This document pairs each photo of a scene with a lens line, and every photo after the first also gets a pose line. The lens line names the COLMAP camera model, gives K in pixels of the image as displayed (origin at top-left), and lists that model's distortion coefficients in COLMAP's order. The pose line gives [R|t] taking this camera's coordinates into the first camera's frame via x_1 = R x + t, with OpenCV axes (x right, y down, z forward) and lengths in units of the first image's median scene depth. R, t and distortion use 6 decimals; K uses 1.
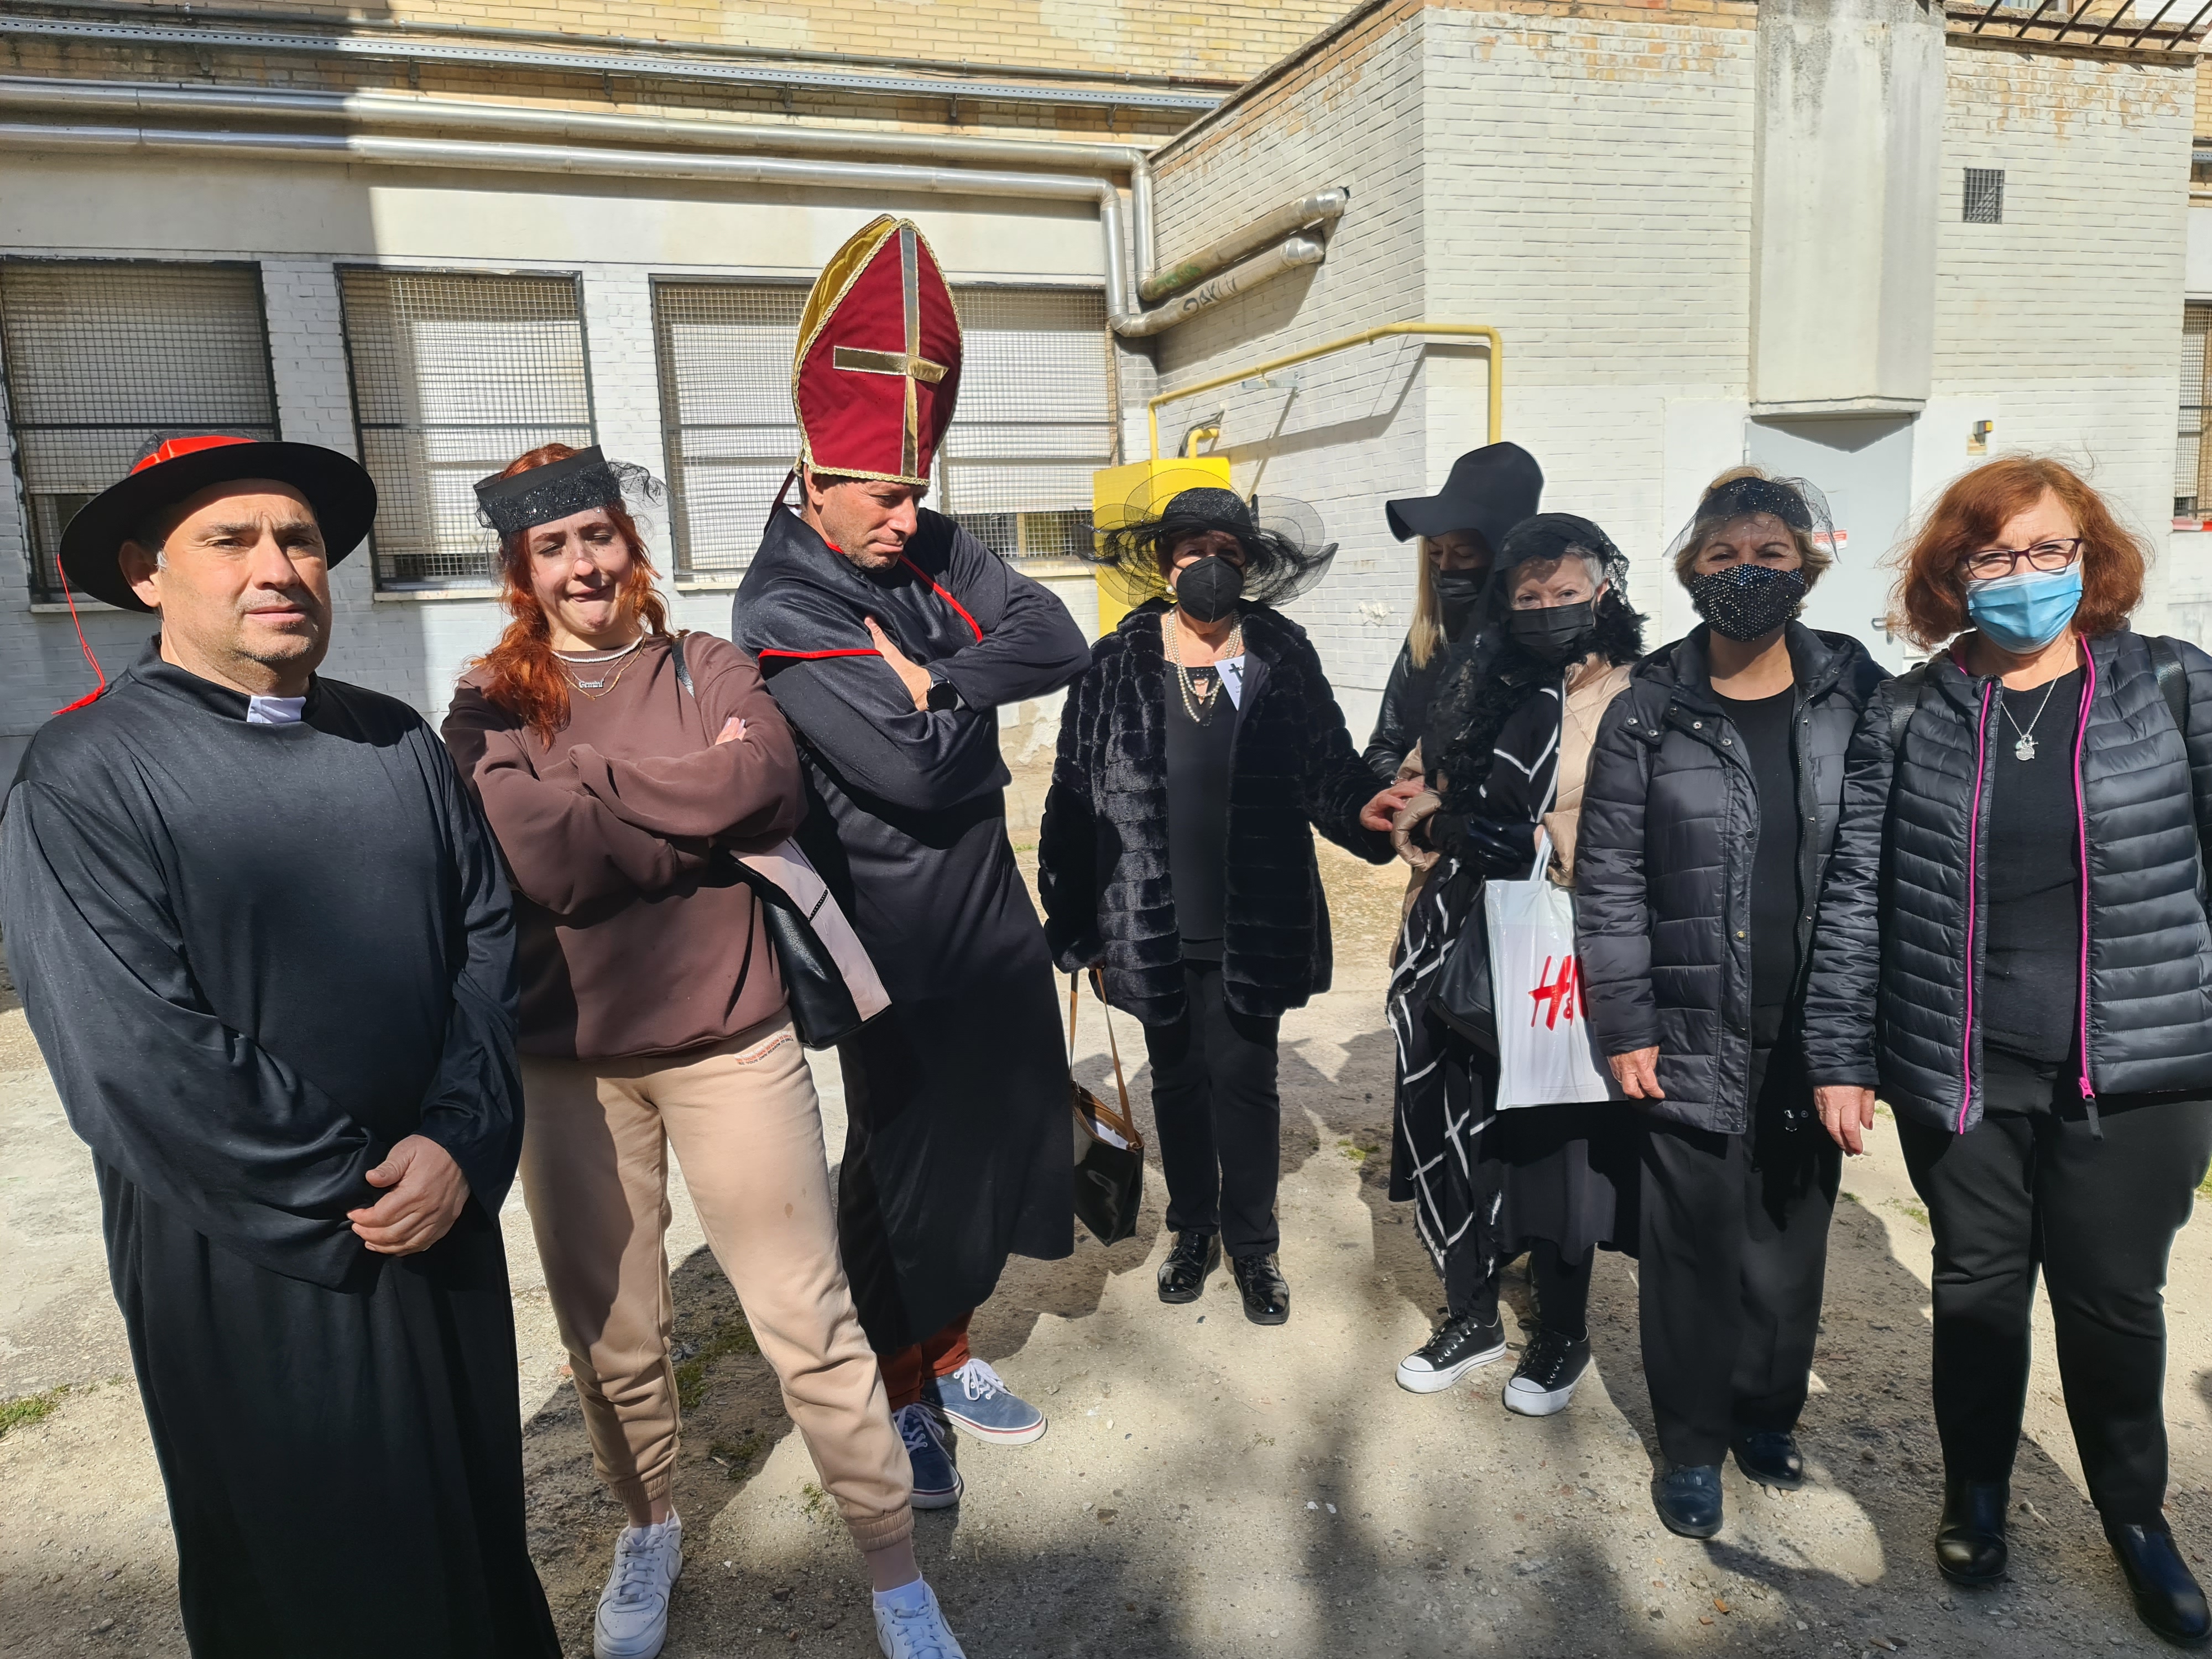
lens RADIAL K [[1609.6, 0, 1121.3], [0, 1609.6, 823.1], [0, 0, 1]] dist [0.091680, -0.080038]
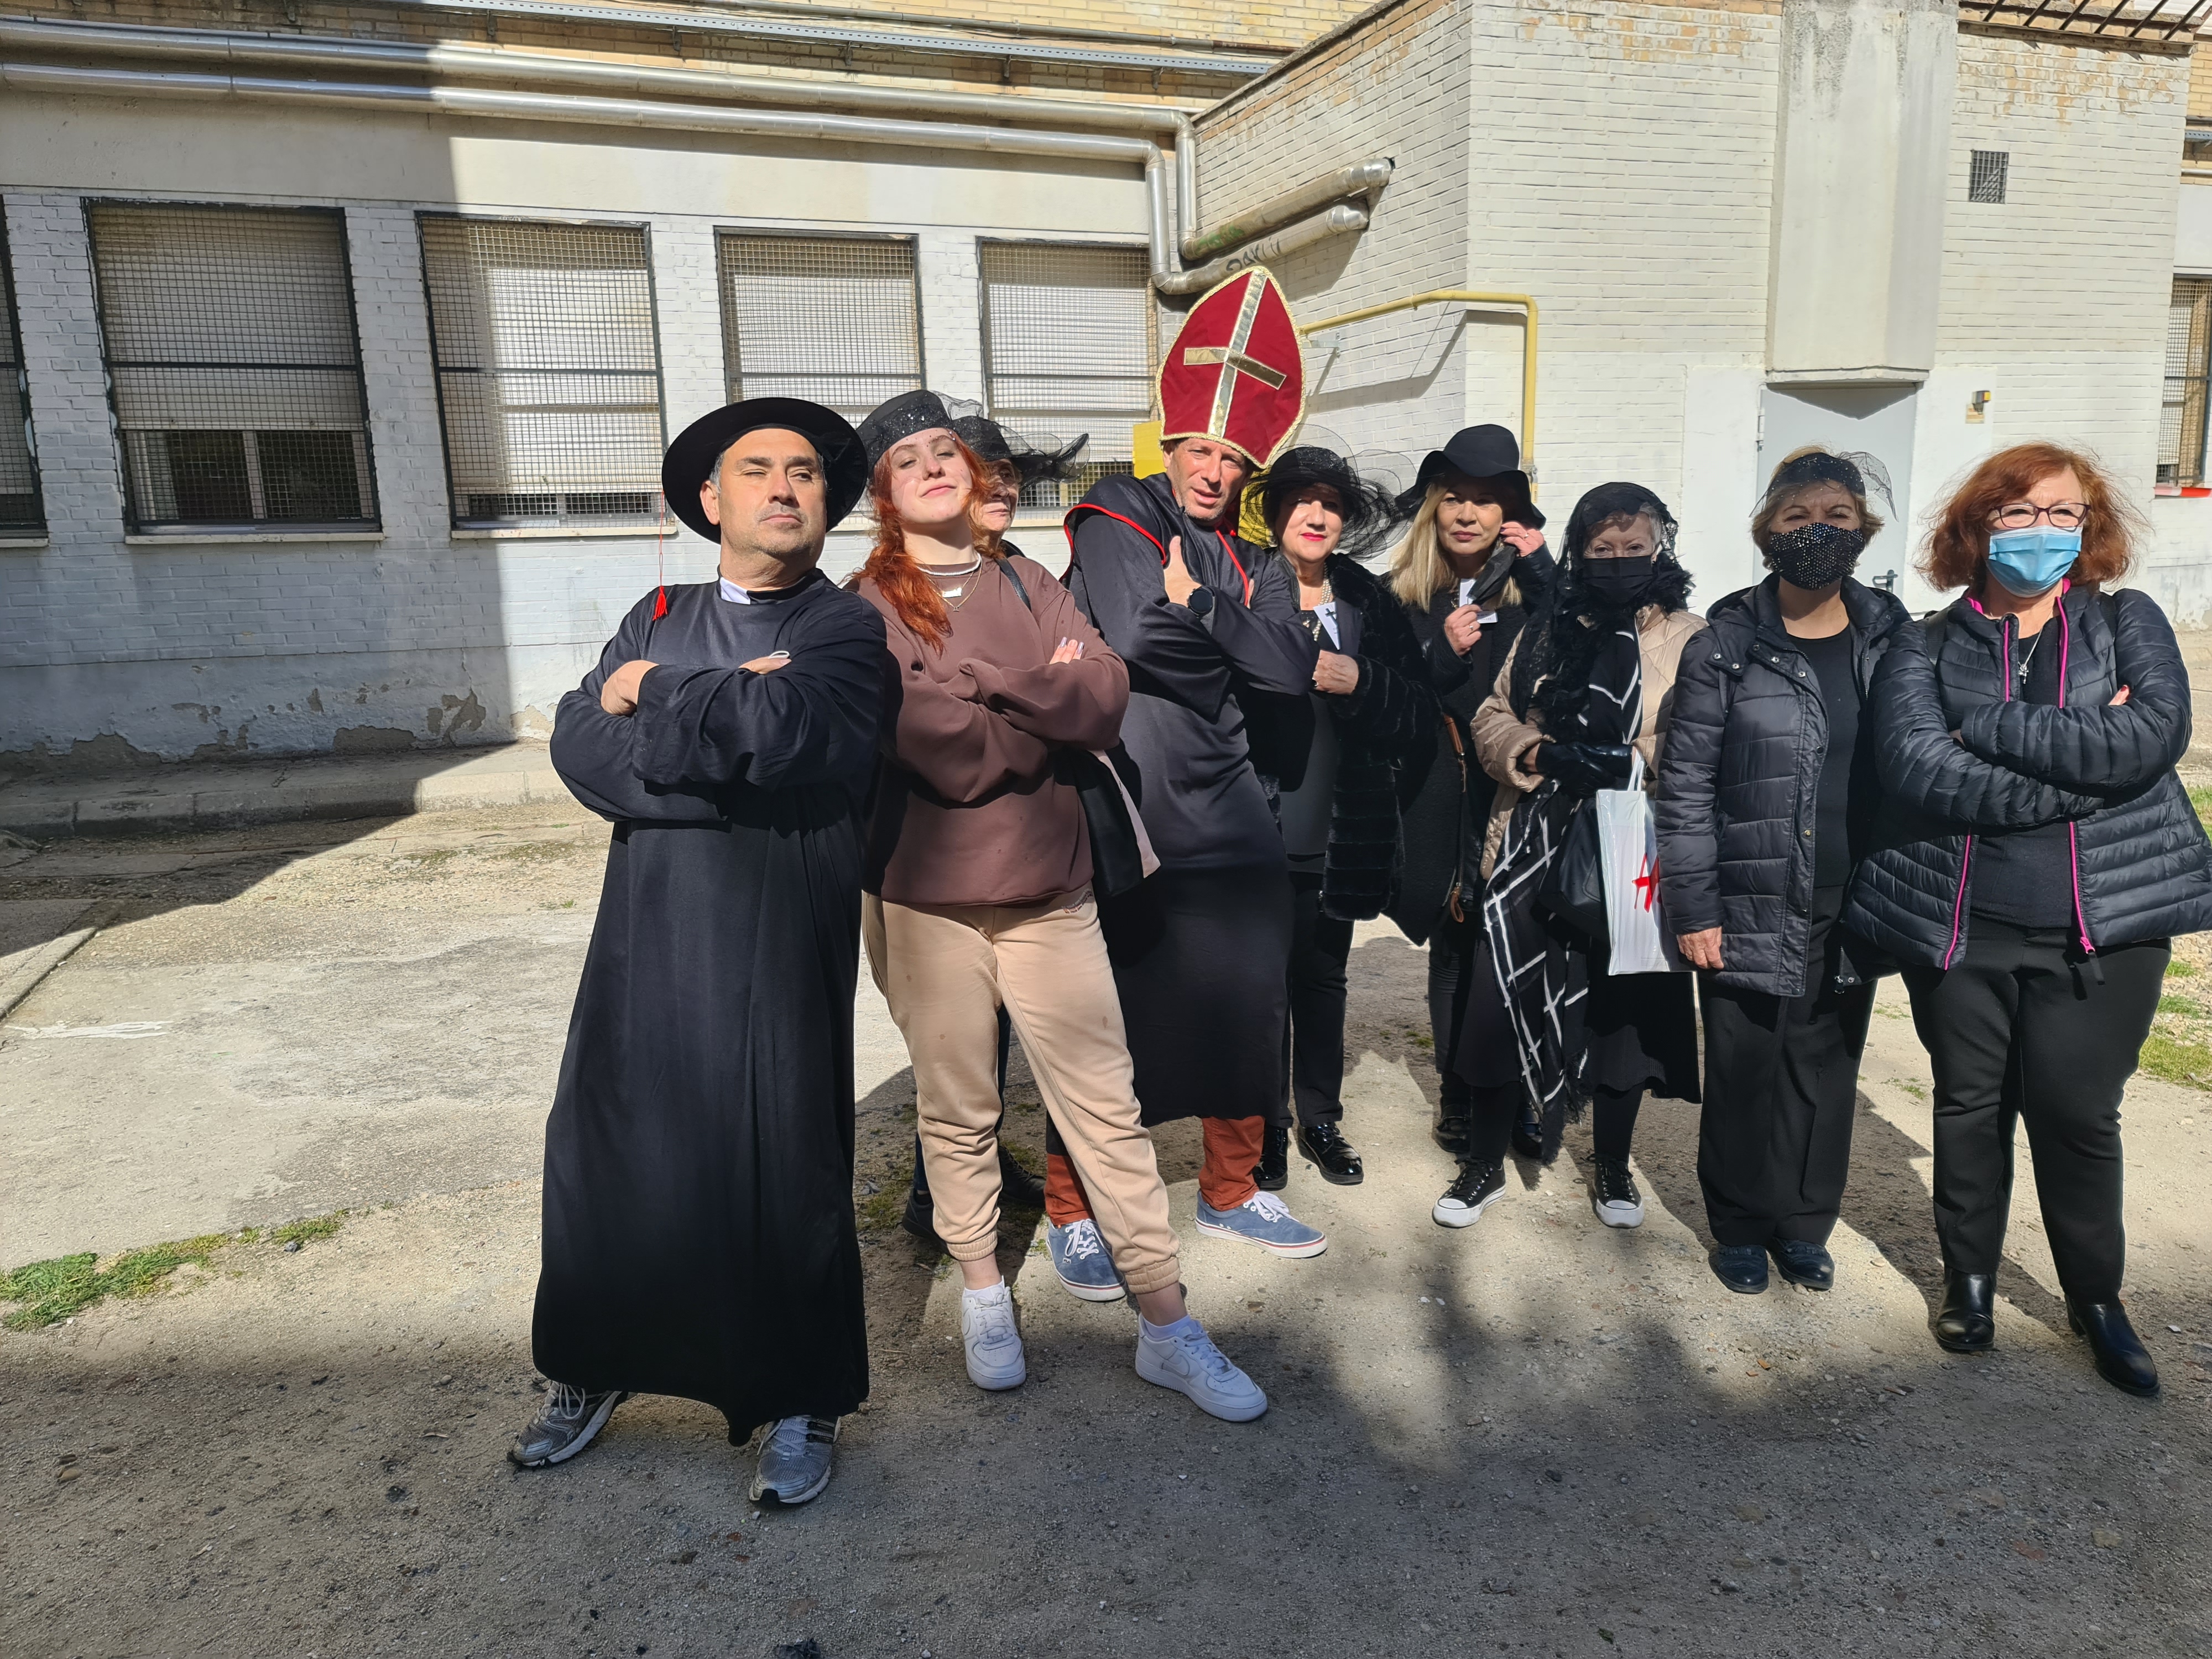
lens RADIAL K [[1609.6, 0, 1136.3], [0, 1609.6, 827.8], [0, 0, 1]] dist [0.091680, -0.080038]
pose [[0.999731, 0.012435, 0.019585, -0.040214], [-0.013076, 0.999371, 0.032978, 0.009423], [-0.019163, -0.033225, 0.999264, -0.062088]]
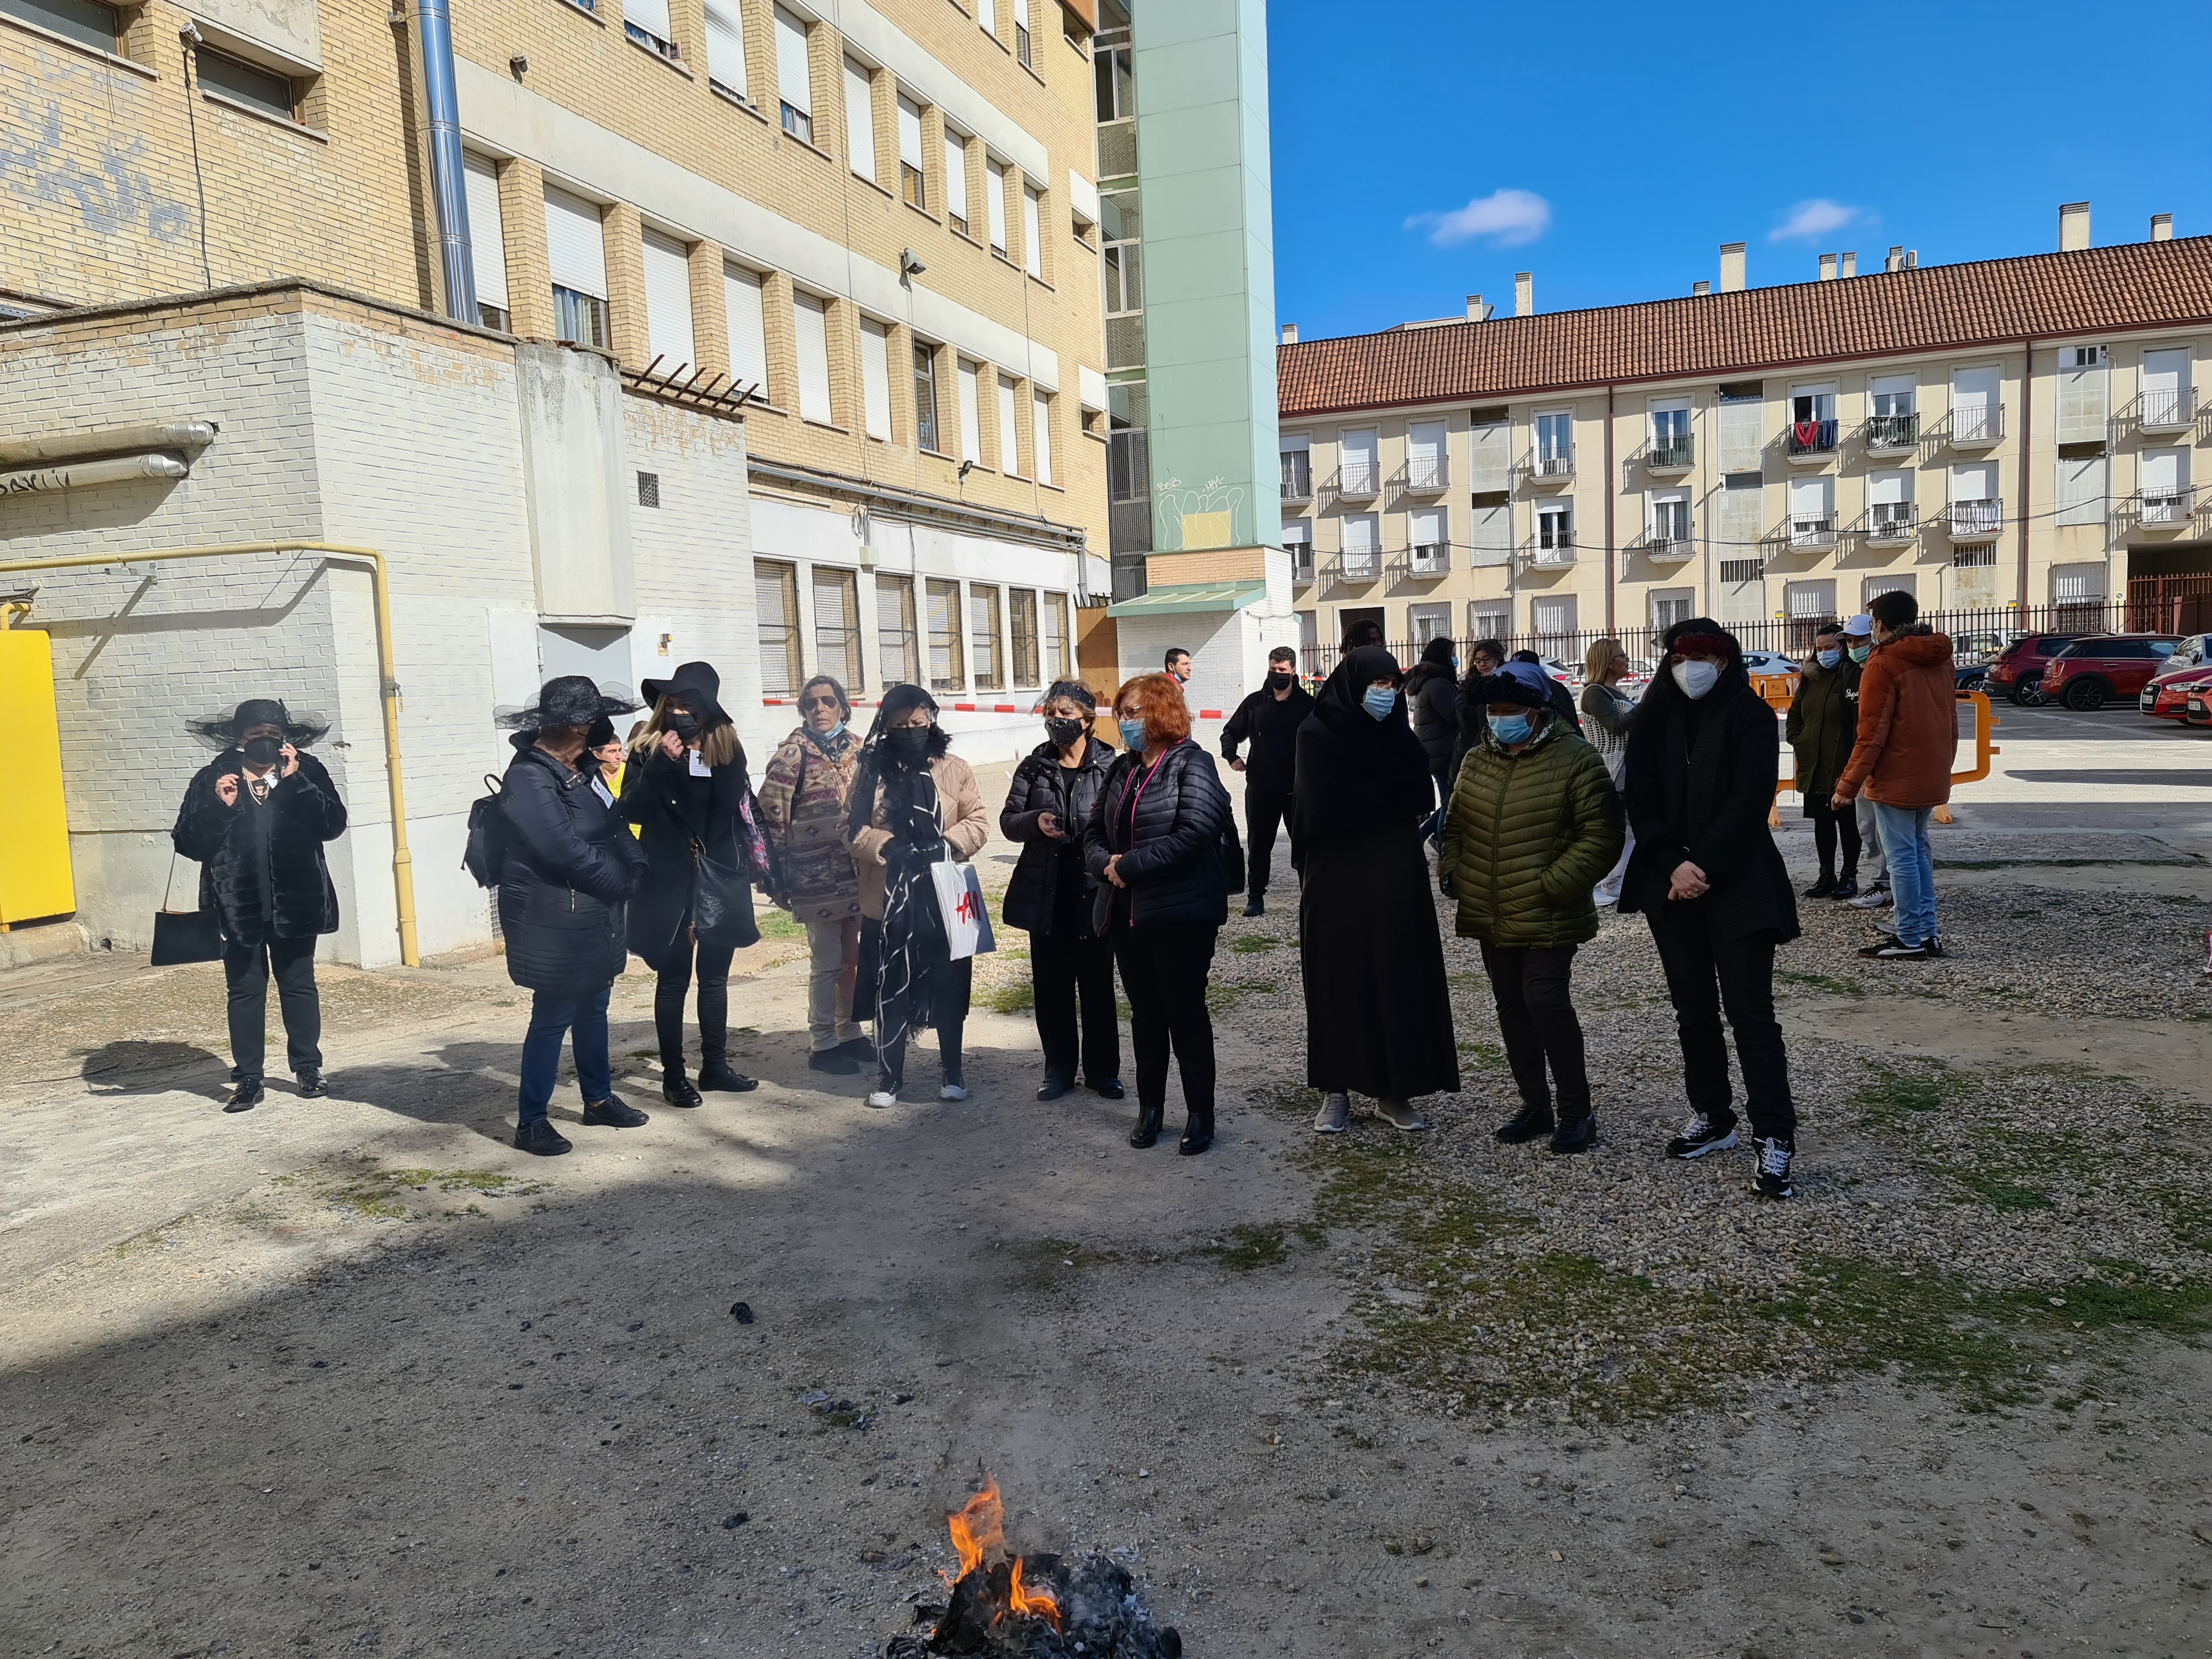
lens RADIAL K [[1609.6, 0, 1162.3], [0, 1609.6, 815.6], [0, 0, 1]] dist [0.091680, -0.080038]
pose [[0.615703, -0.049510, 0.786421, -0.391956], [0.136811, 0.989583, -0.044811, 0.051575], [-0.776011, 0.135181, 0.616063, -0.261009]]
